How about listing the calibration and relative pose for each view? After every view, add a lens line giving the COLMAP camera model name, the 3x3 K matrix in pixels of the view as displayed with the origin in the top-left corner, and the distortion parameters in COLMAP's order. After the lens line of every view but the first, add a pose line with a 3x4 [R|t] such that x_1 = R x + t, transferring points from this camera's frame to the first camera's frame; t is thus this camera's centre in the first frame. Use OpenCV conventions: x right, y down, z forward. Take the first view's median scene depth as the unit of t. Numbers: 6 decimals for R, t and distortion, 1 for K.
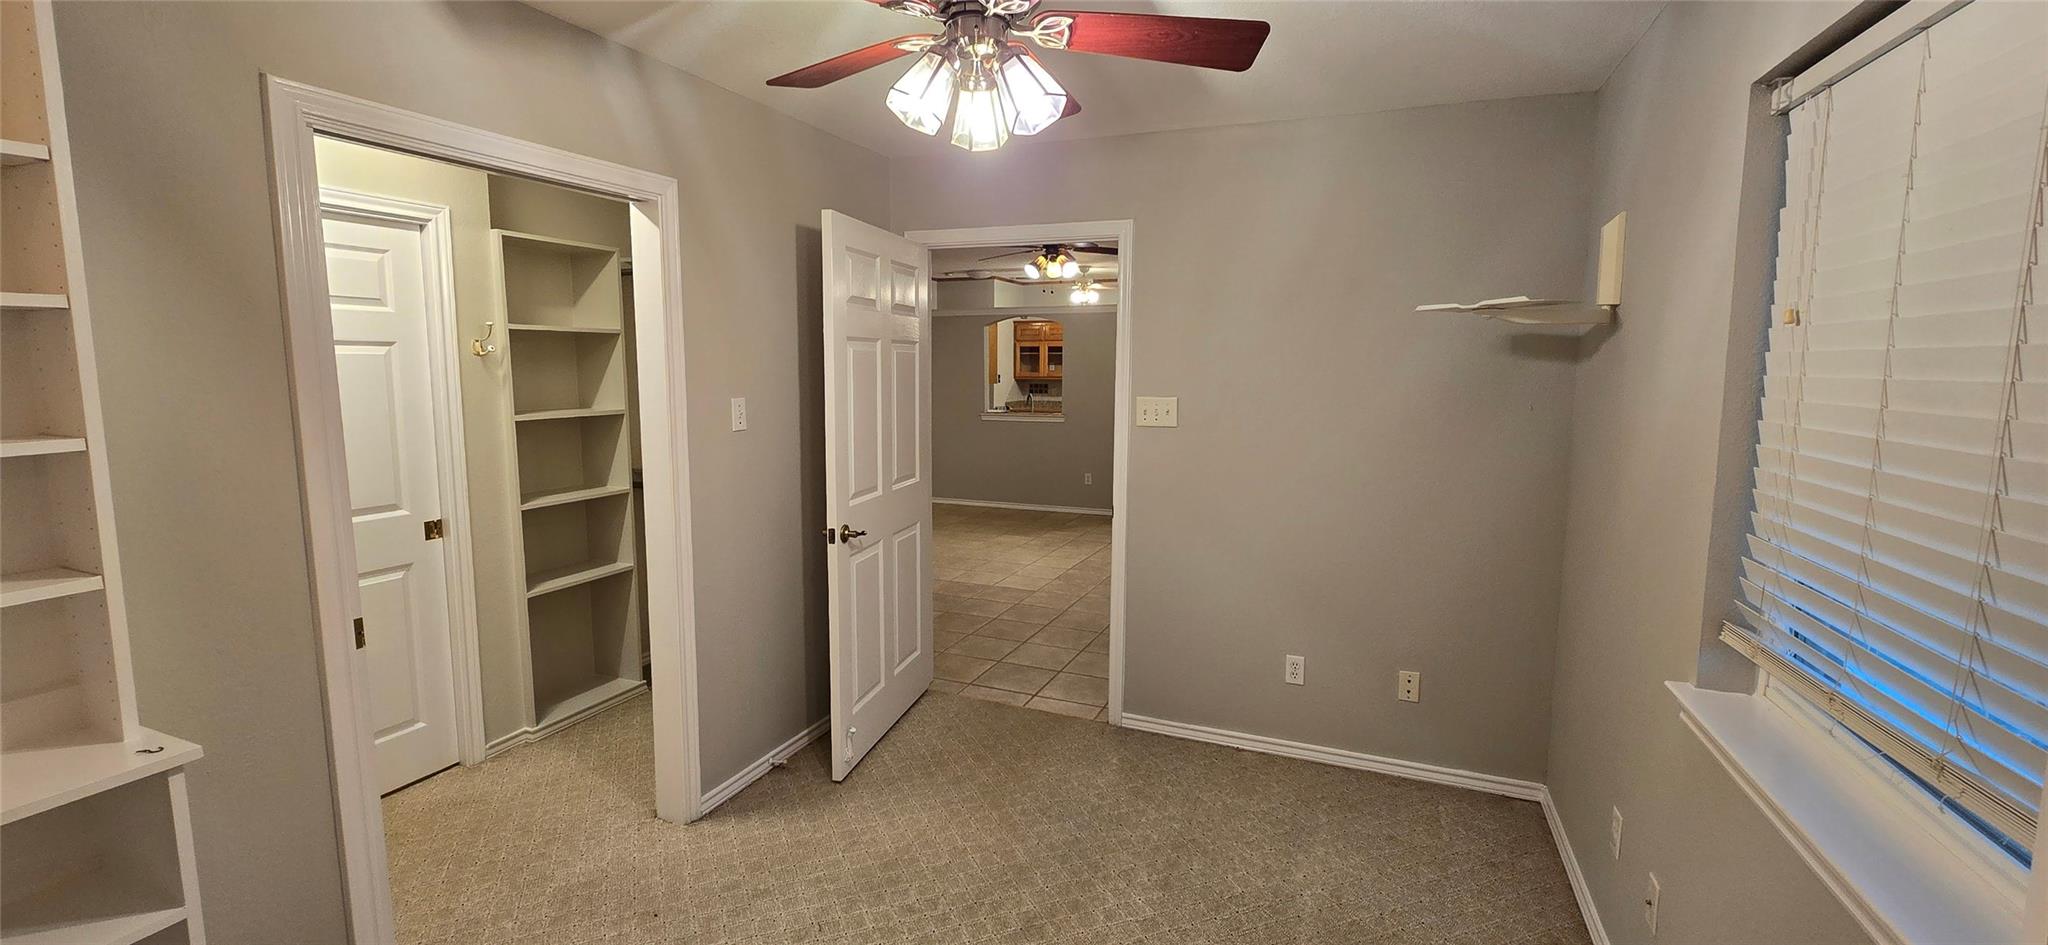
lens RADIAL K [[832.3, 0, 1025.8], [0, 832.3, 456.9], [0, 0, 1]] dist [-0.000193, -0.000092]
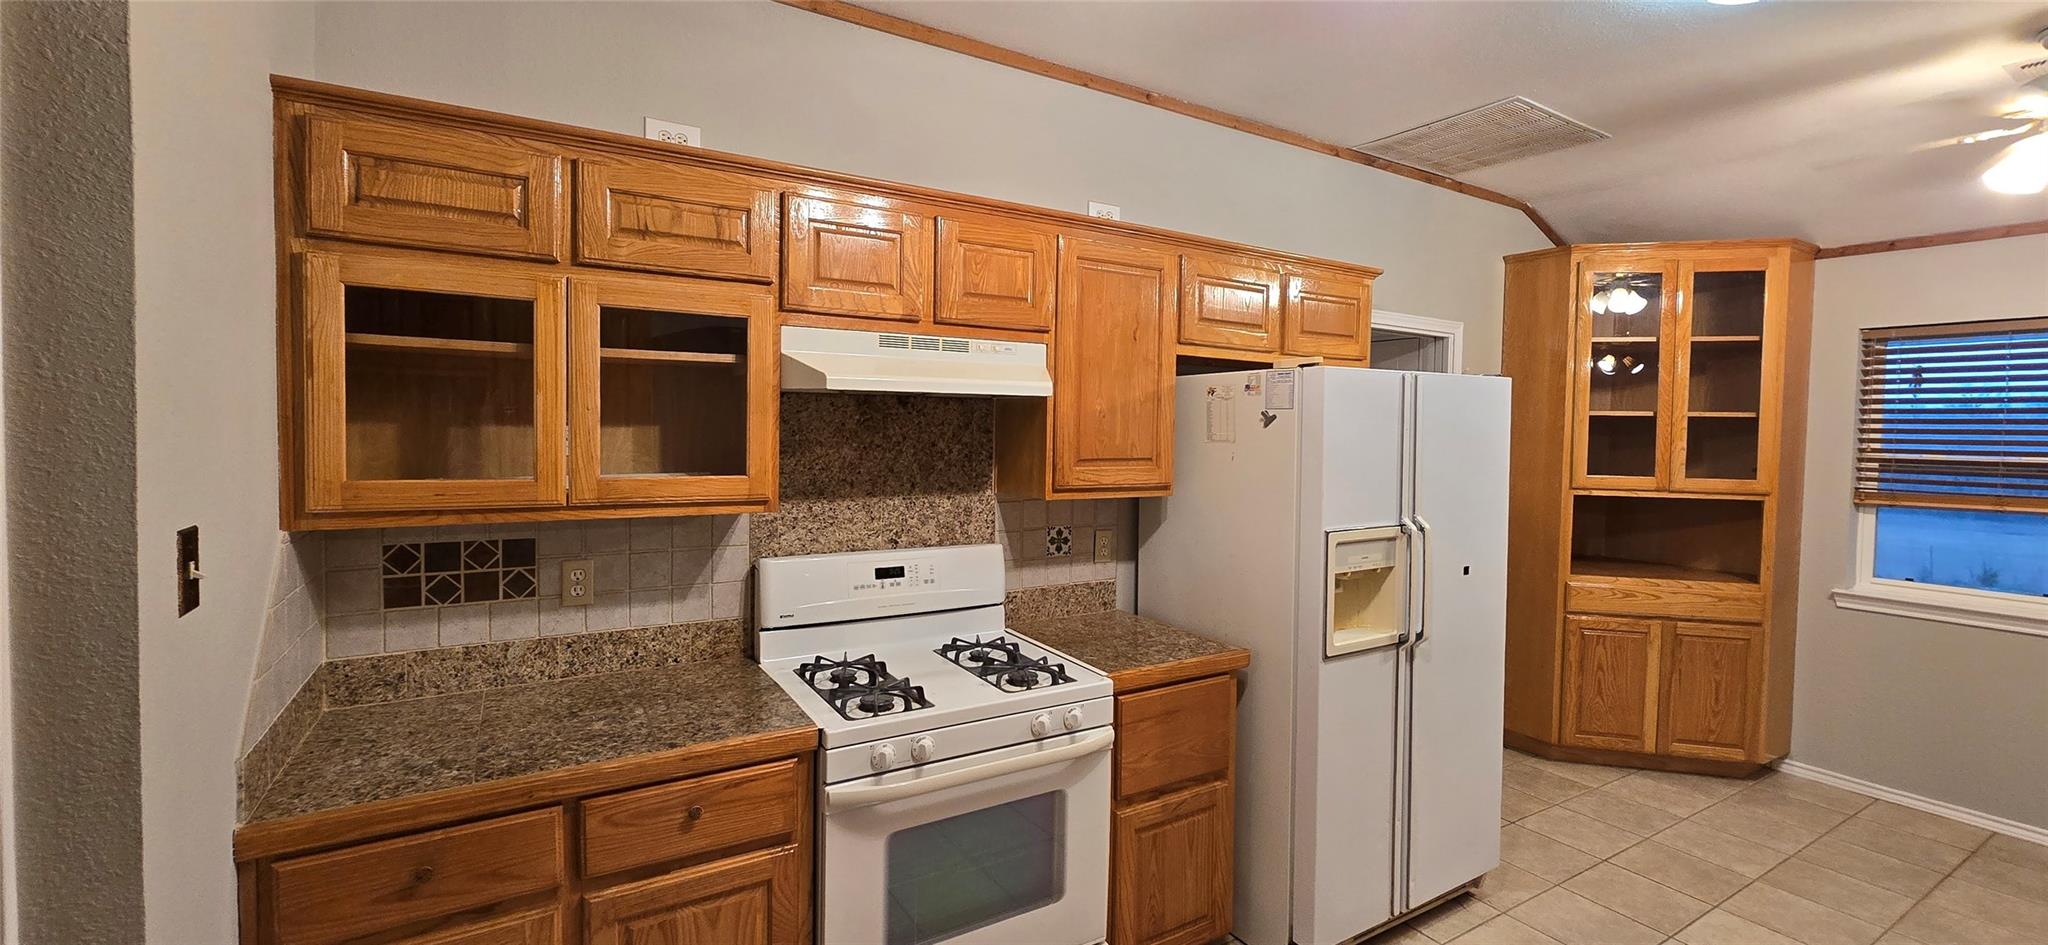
lens RADIAL K [[832.3, 0, 1025.8], [0, 832.3, 456.9], [0, 0, 1]] dist [-0.000193, -0.000092]
pose [[0.589156, -0.027799, 0.807541, -0.053550], [0.078080, 0.996690, -0.022654, -0.099824], [-0.804238, 0.076399, 0.589376, 0.885739]]
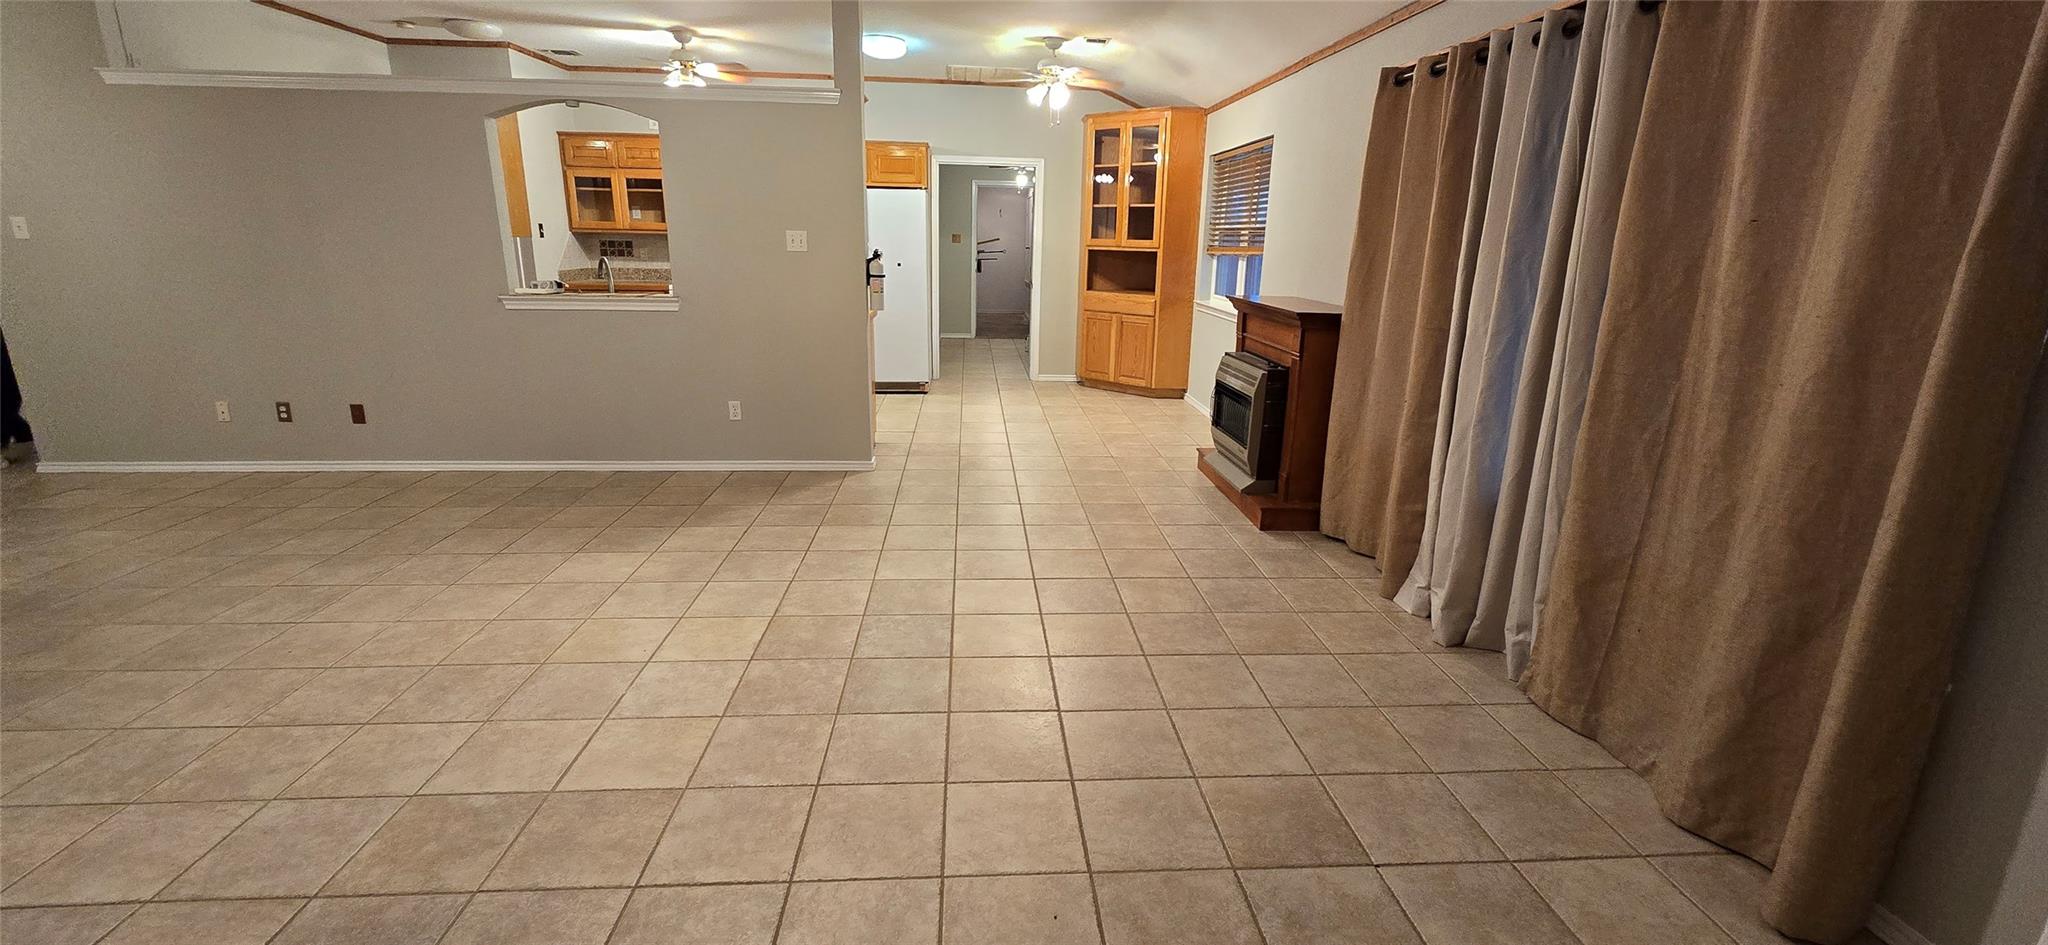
lens RADIAL K [[832.3, 0, 1025.8], [0, 832.3, 456.9], [0, 0, 1]] dist [-0.000193, -0.000092]
pose [[0.893615, -0.106099, 0.436114, 0.000708], [0.035995, 0.985470, 0.165992, -0.022071], [-0.447388, -0.132635, 0.884450, 0.309083]]
